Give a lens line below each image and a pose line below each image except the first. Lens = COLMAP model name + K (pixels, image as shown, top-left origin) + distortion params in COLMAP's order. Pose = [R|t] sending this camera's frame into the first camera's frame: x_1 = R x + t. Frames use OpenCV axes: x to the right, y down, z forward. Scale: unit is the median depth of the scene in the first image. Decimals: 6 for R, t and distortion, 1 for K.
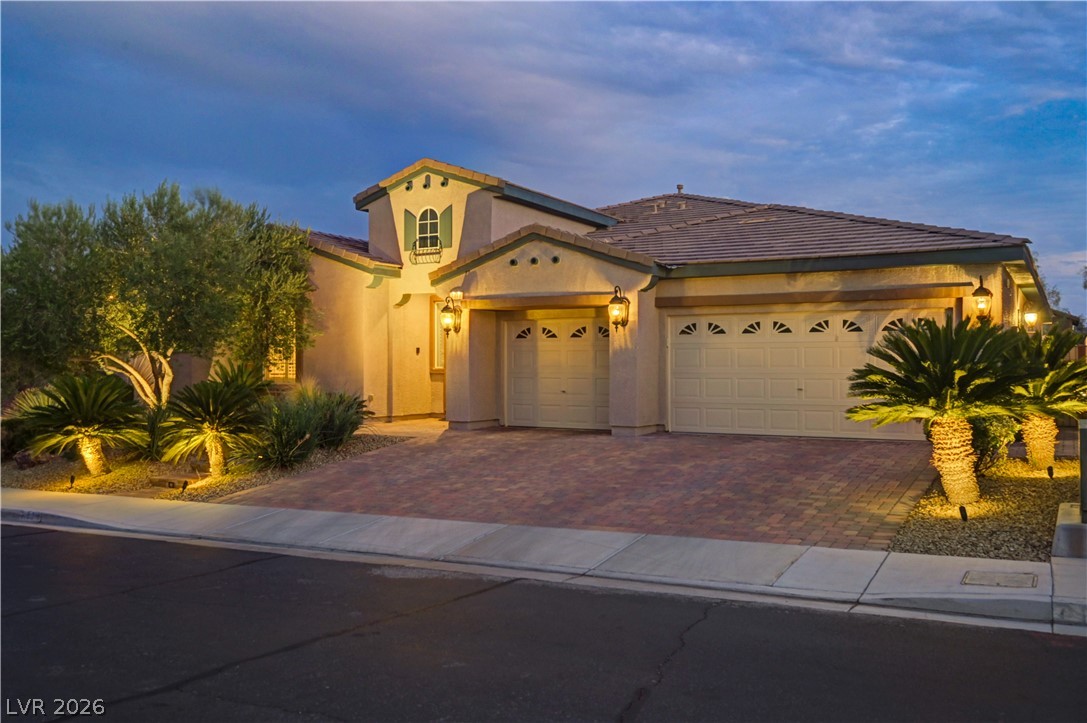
lens RADIAL K [[957.1, 0, 541.7], [0, 957.1, 358.7], [0, 0, 1]] dist [-0.019124, 0.013780]
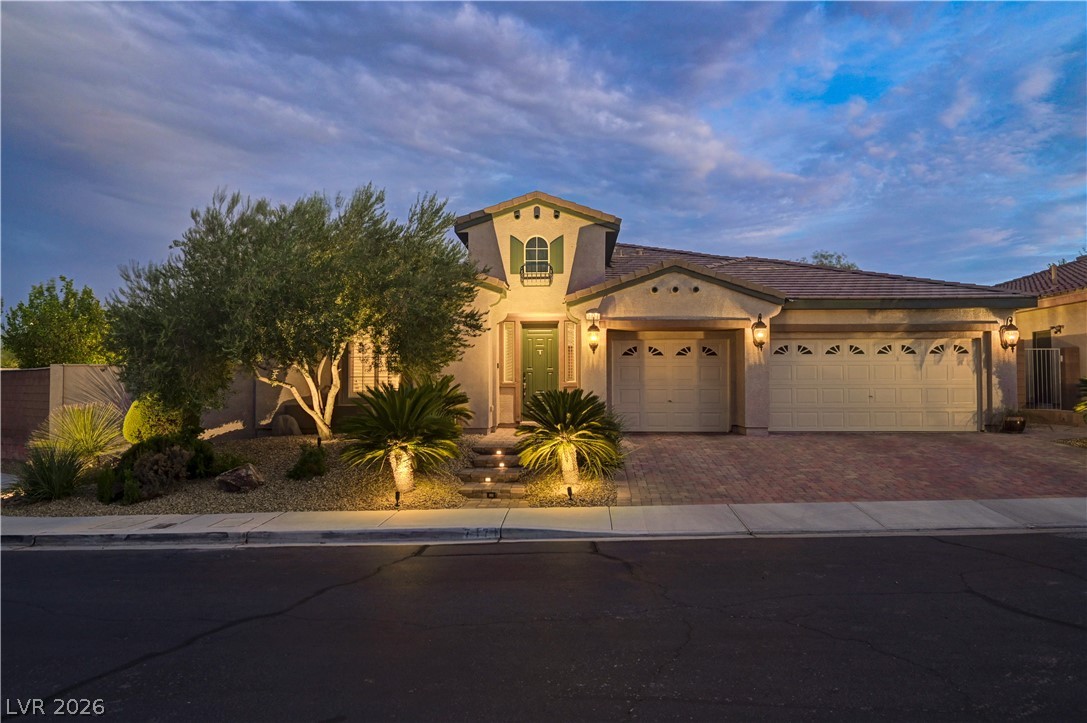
lens RADIAL K [[802.0, 0, 547.5], [0, 802.0, 367.1], [0, 0, 1]] dist [-0.001066, -0.007661]
pose [[0.883465, 0.012112, 0.468341, -0.582218], [-0.001794, 0.999746, -0.022470, 0.015325], [-0.468494, 0.019011, 0.883262, 0.193193]]
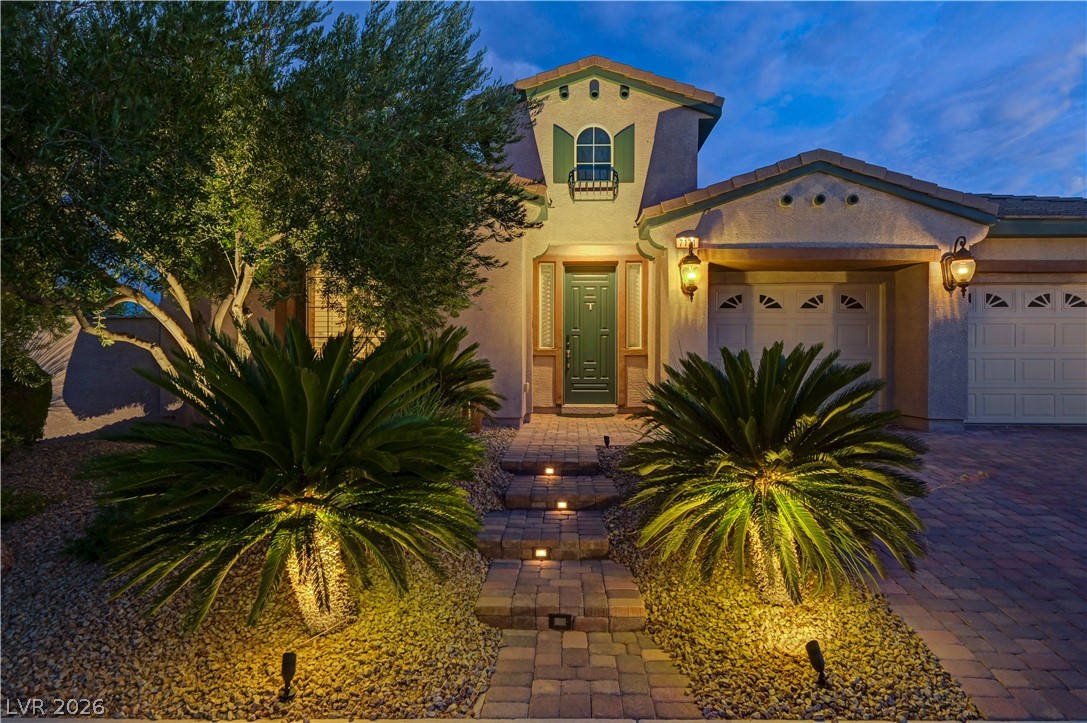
lens RADIAL K [[651.4, 0, 544.1], [0, 651.4, 367.3], [0, 0, 1]] dist [-0.002628, 0.000723]
pose [[0.885842, 0.001571, 0.463984, -0.411991], [-0.006297, 0.999943, 0.008635, 0.023736], [-0.463944, -0.010571, 0.885801, 0.622021]]
